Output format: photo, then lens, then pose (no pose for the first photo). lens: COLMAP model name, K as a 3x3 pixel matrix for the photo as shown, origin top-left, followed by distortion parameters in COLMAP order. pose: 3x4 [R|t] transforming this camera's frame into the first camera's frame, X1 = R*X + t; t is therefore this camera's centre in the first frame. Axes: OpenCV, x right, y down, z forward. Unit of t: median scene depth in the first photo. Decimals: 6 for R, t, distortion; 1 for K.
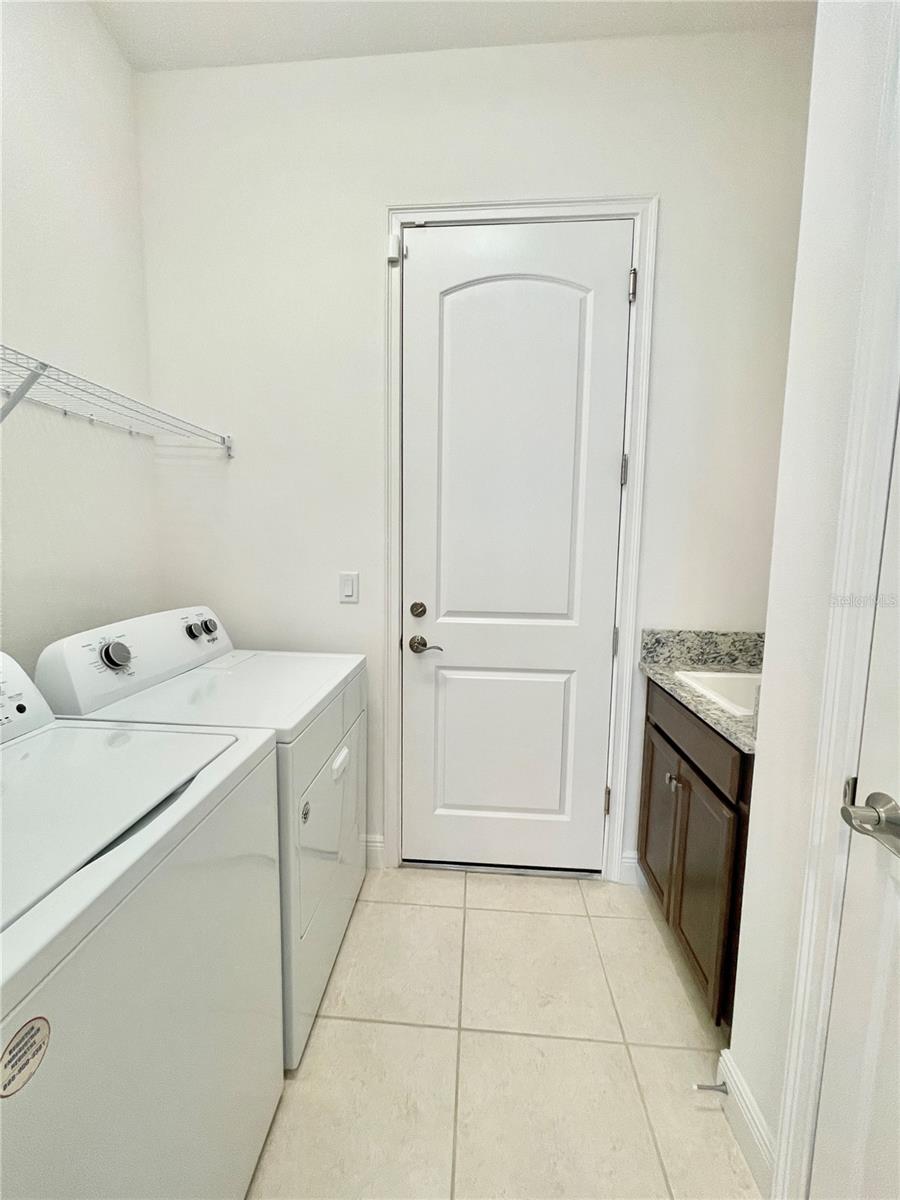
lens RADIAL K [[484.5, 0, 445.7], [0, 484.5, 598.9], [0, 0, 1]] dist [-0.001959, 0.000875]
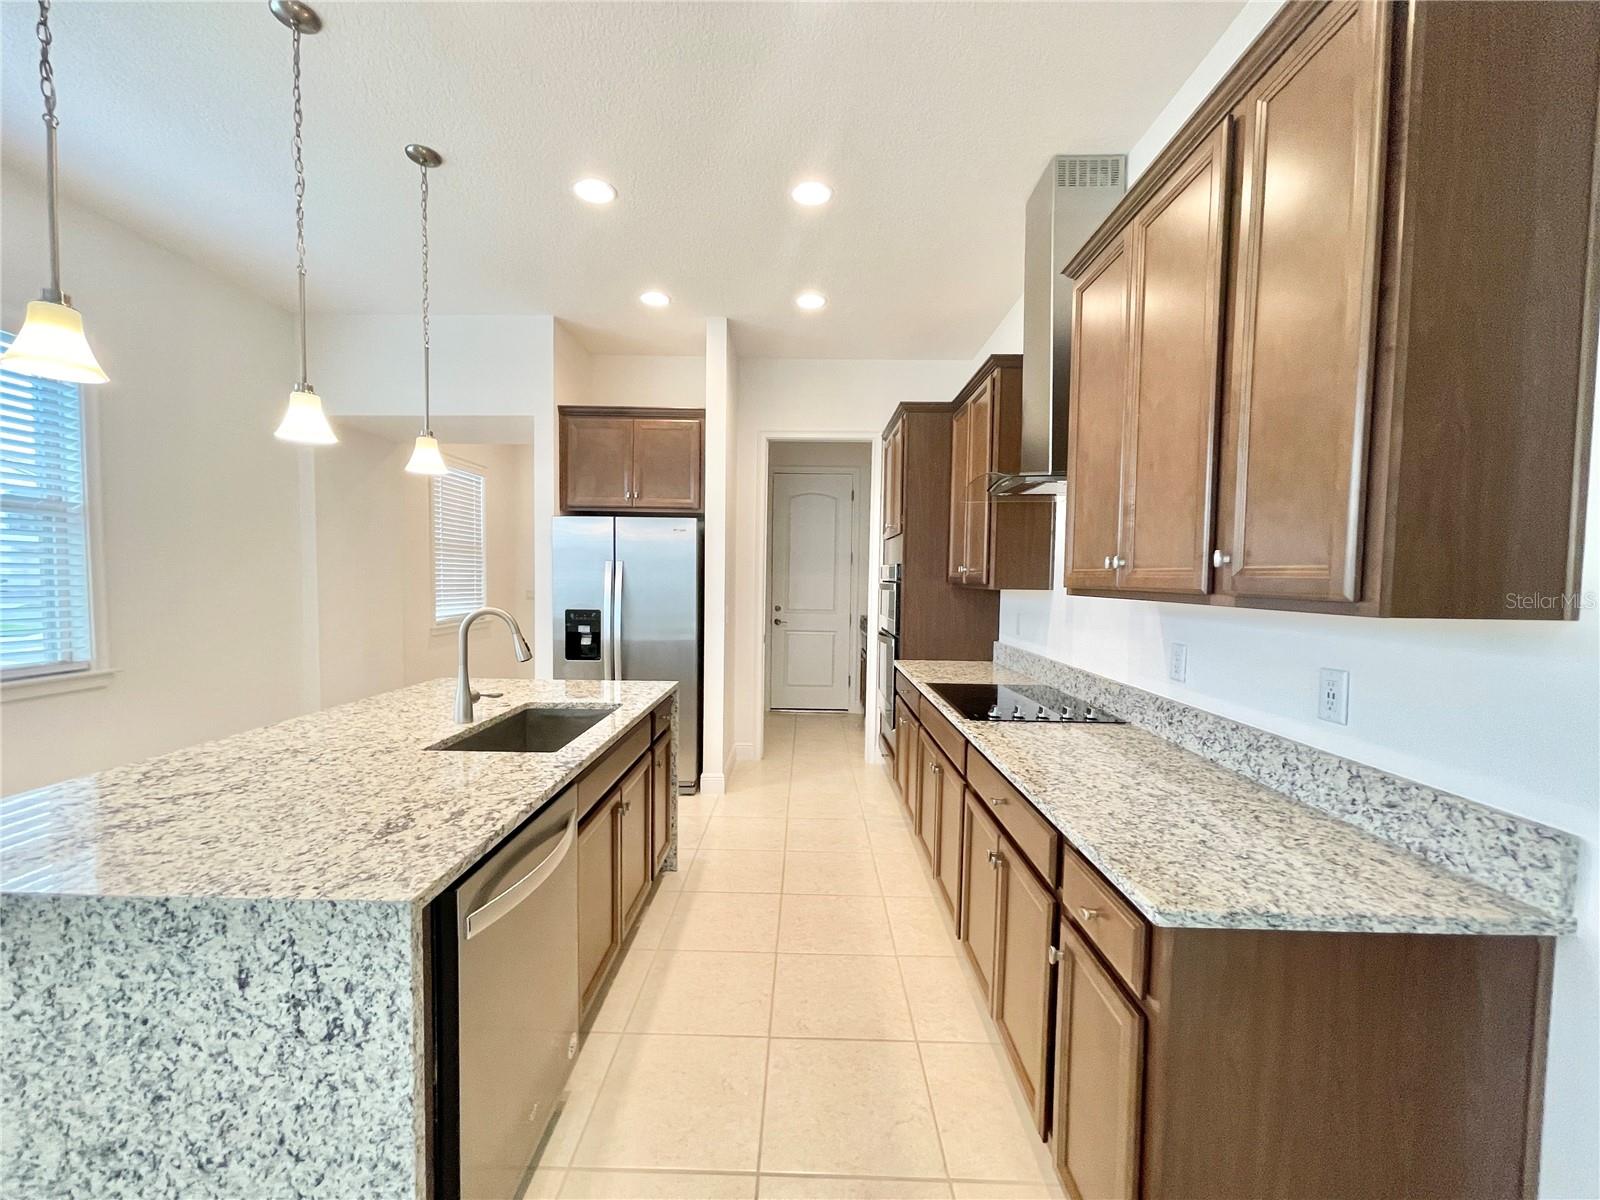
lens RADIAL K [[646.0, 0, 797.2], [0, 646.0, 607.0], [0, 0, 1]] dist [-0.001959, 0.000875]
pose [[0.998958, 0.003754, 0.045480, -0.115788], [-0.000730, 0.997797, -0.066335, 0.261244], [-0.045628, 0.066232, 0.996760, -2.663131]]
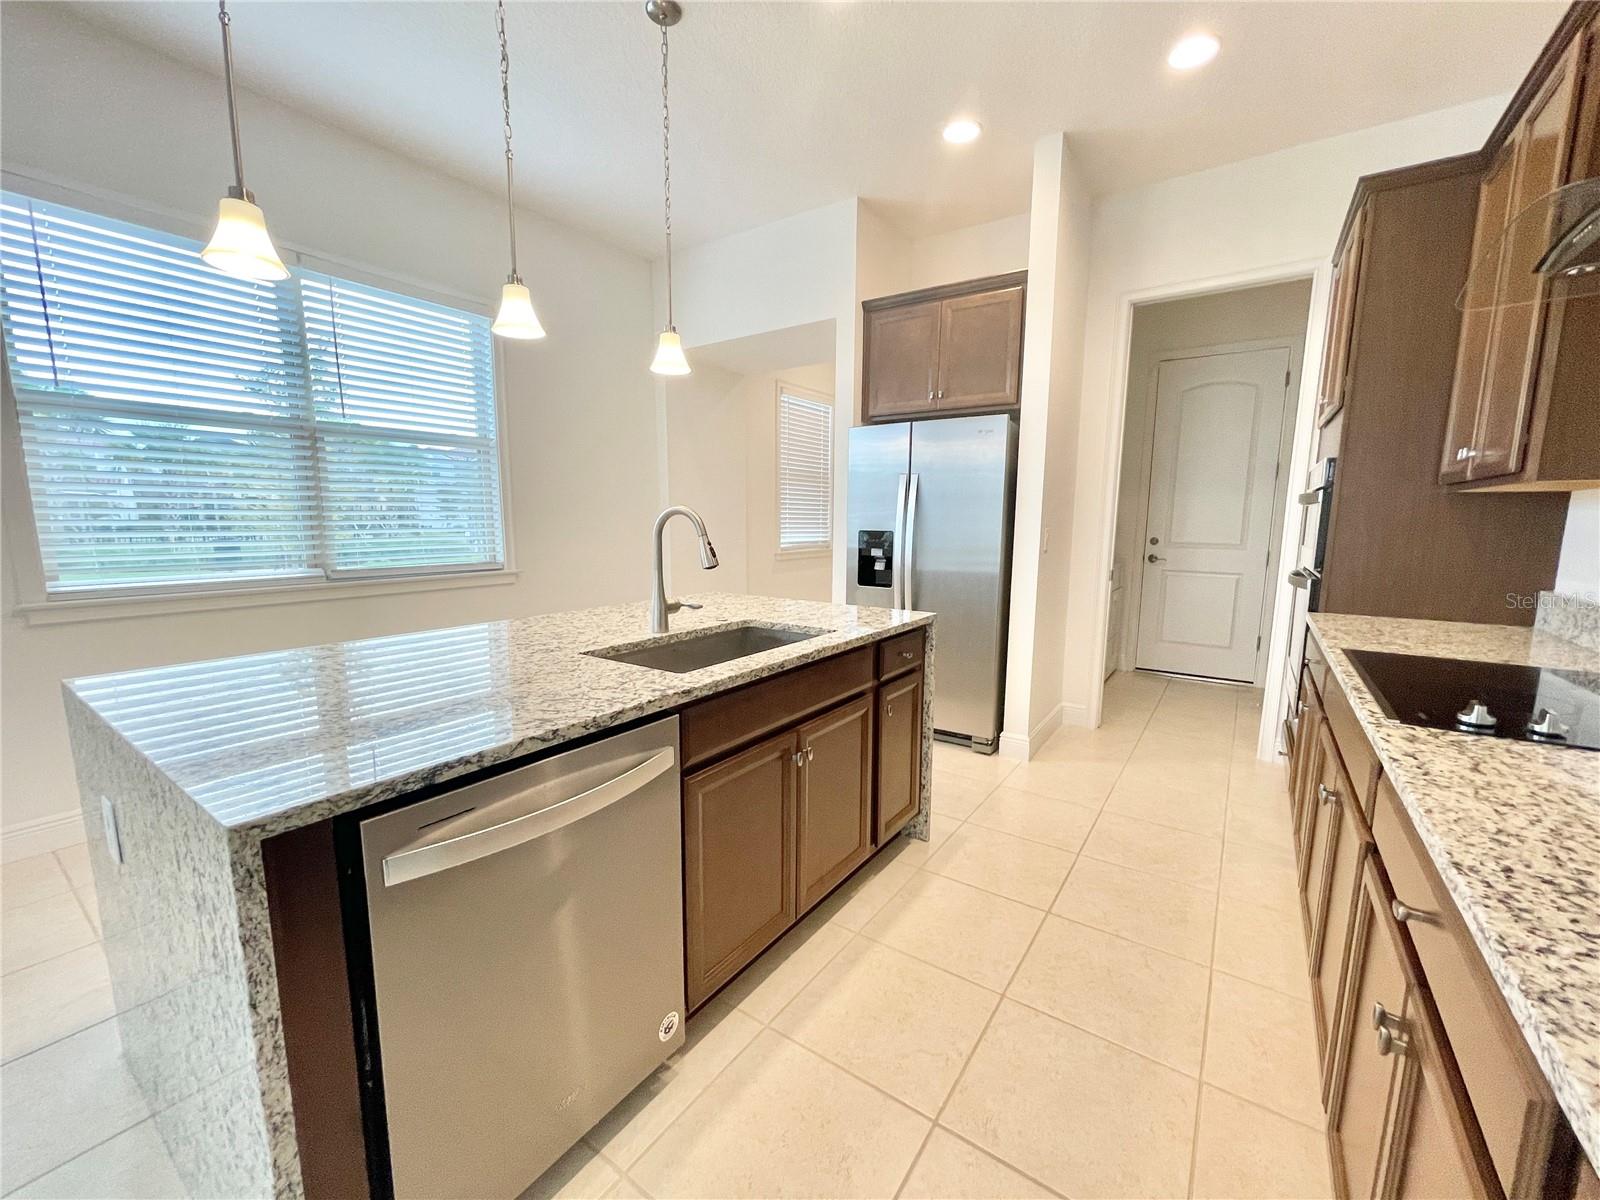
lens RADIAL K [[646.0, 0, 798.1], [0, 646.0, 606.3], [0, 0, 1]] dist [-0.001959, 0.000875]
pose [[0.851359, 0.070617, -0.519809, 0.107069], [-0.059081, 0.997501, 0.038747, 0.295894], [0.521246, -0.002277, 0.853403, -2.235970]]
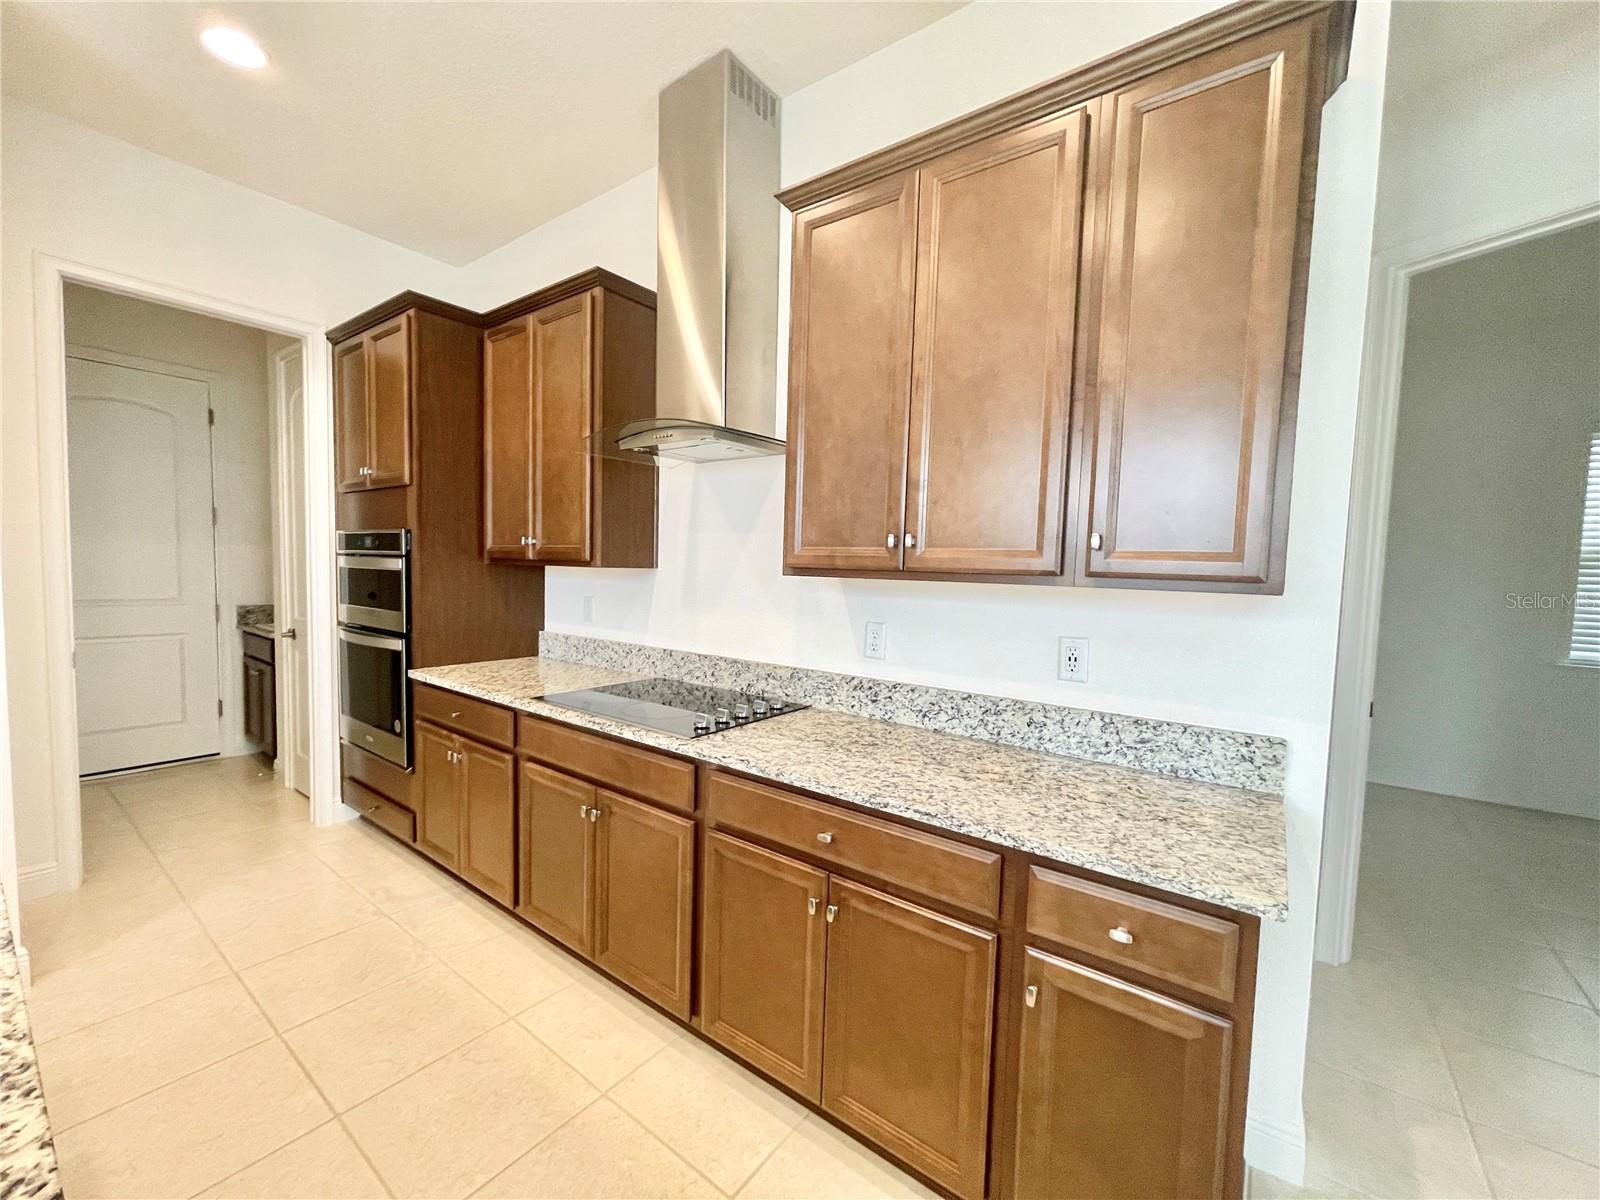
lens RADIAL K [[646.0, 0, 796.9], [0, 646.0, 606.7], [0, 0, 1]] dist [-0.001959, 0.000875]
pose [[0.550377, -0.046195, 0.833637, -0.447618], [0.071894, 0.997382, 0.007804, 0.200428], [-0.831815, 0.055639, 0.552257, -2.064917]]
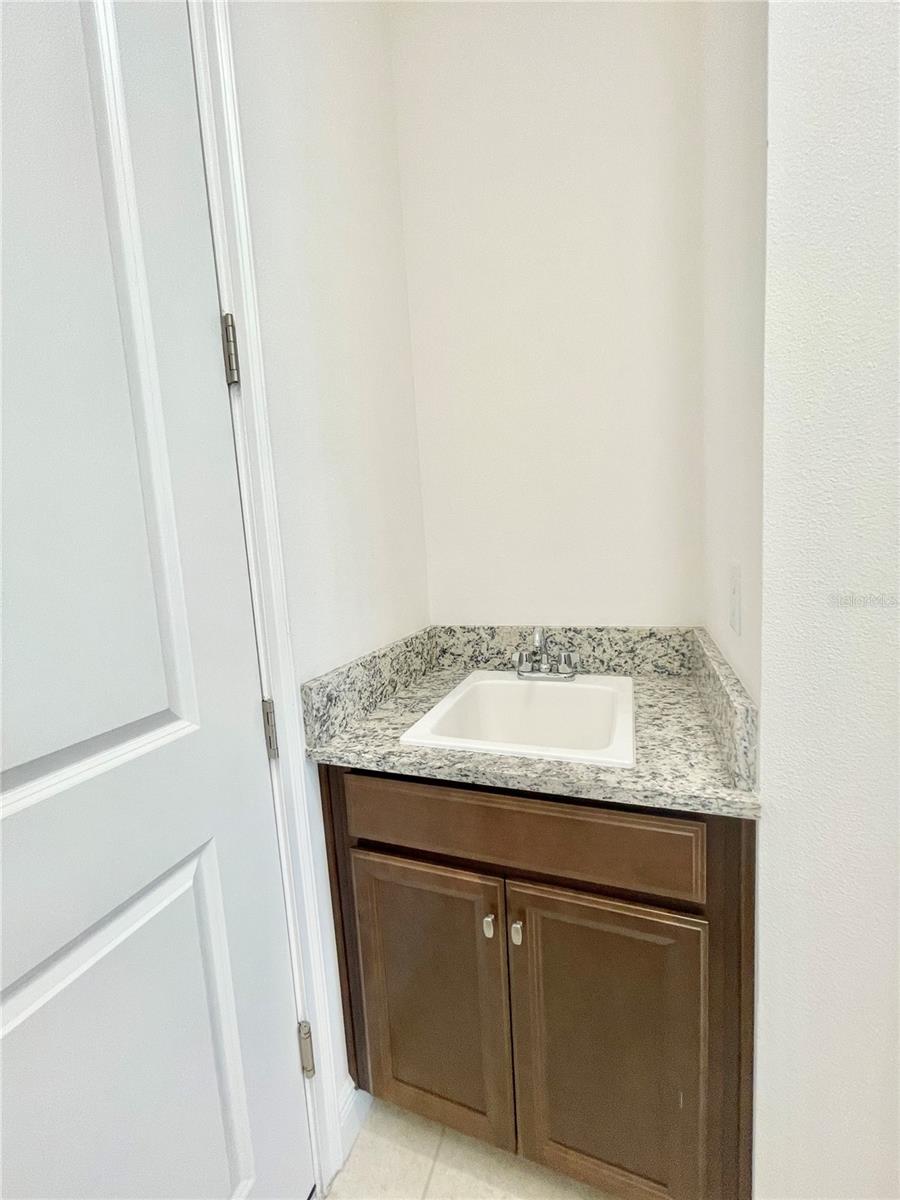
lens RADIAL K [[484.5, 0, 450.2], [0, 484.5, 602.9], [0, 0, 1]] dist [-0.001959, 0.000875]
pose [[0.302375, -0.149076, 0.941460, -0.015750], [0.176453, 0.979378, 0.098408, -0.046749], [-0.936715, 0.136367, 0.322444, 0.689316]]
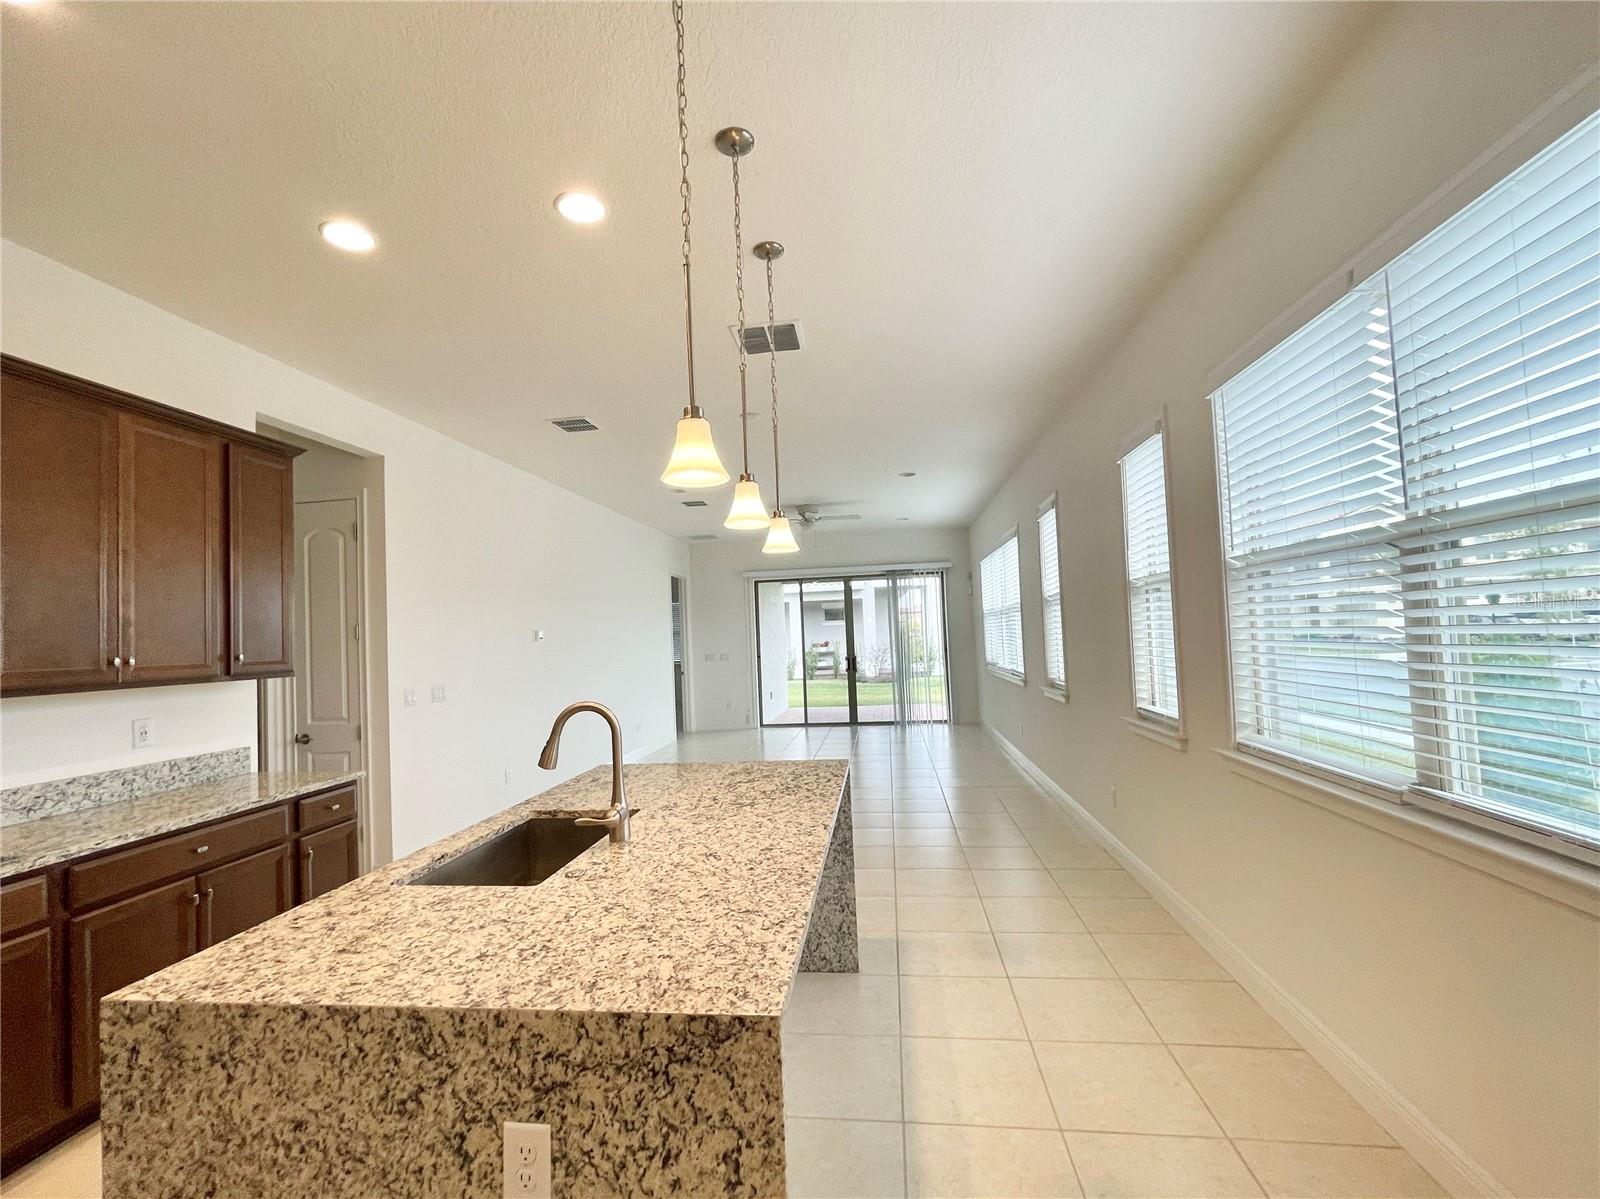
lens RADIAL K [[698.8, 0, 805.1], [0, 698.8, 600.1], [0, 0, 1]] dist [0.000561, -0.000616]
pose [[-0.997964, 0.033342, 0.054367, -1.065394], [0.036882, 0.997173, 0.065461, -0.047216], [-0.052030, 0.067333, -0.996373, -0.313218]]
